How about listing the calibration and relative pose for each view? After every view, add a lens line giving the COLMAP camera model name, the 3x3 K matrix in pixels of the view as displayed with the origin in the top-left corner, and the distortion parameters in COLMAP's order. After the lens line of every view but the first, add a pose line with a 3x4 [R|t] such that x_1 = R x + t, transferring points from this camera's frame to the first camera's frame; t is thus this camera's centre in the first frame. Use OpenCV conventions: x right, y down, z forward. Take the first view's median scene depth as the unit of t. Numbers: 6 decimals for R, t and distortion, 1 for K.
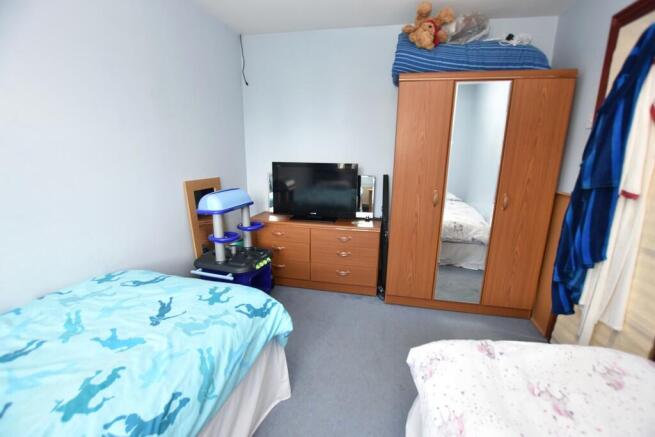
lens RADIAL K [[296.1, 0, 327.5], [0, 296.1, 218.5], [0, 0, 1]] dist [-0.000648, -0.000067]
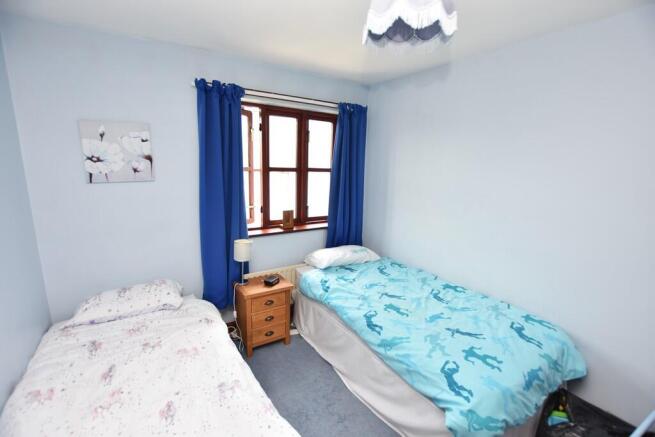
lens RADIAL K [[296.1, 0, 327.5], [0, 296.1, 218.5], [0, 0, 1]] dist [-0.000648, -0.000067]
pose [[-0.684298, 0.109077, -0.720998, 0.835929], [-0.190403, 0.927720, 0.321063, -0.516474], [0.703905, 0.356983, -0.614069, 1.231729]]
